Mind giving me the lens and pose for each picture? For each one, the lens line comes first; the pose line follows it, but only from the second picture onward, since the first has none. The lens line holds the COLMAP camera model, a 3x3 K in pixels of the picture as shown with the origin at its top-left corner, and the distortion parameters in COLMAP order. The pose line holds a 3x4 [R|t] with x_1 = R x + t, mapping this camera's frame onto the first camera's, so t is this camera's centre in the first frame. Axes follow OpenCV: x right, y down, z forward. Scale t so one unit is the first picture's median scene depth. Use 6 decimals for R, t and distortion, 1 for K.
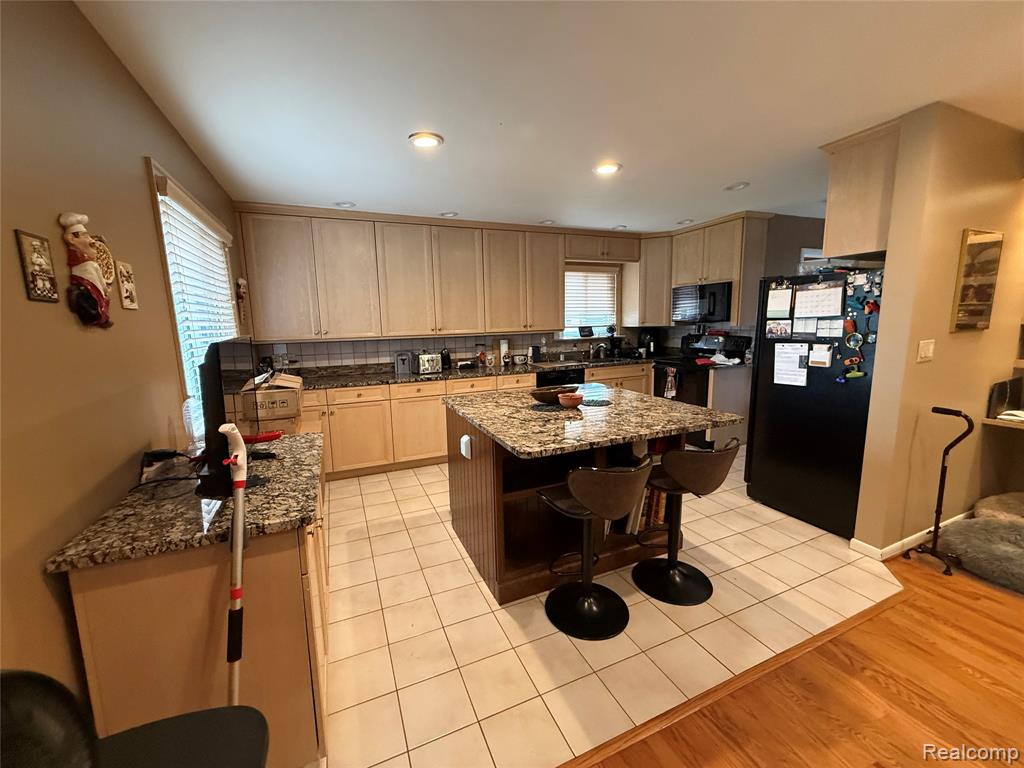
lens RADIAL K [[408.1, 0, 508.3], [0, 408.1, 383.3], [0, 0, 1]] dist [-0.000740, -0.000155]
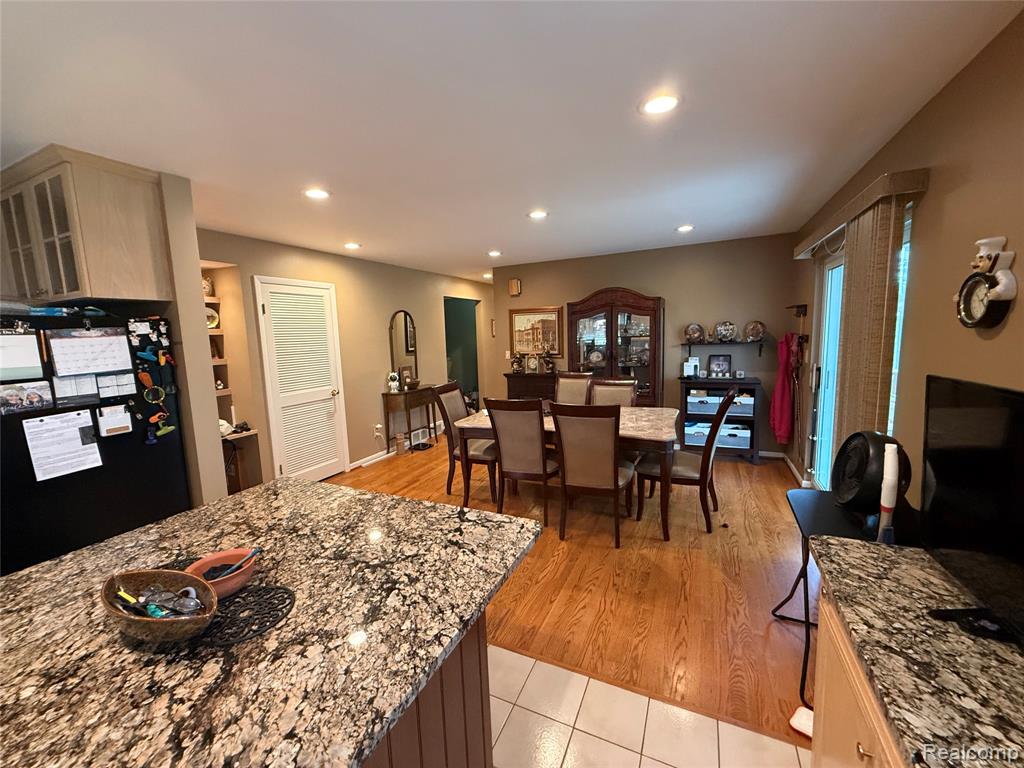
lens RADIAL K [[408.1, 0, 508.3], [0, 408.1, 383.3], [0, 0, 1]] dist [-0.000740, -0.000155]
pose [[-0.658810, -0.046738, 0.750856, -0.460335], [0.167808, 0.963793, 0.207229, -0.248321], [-0.733356, 0.262524, -0.627113, 1.324309]]
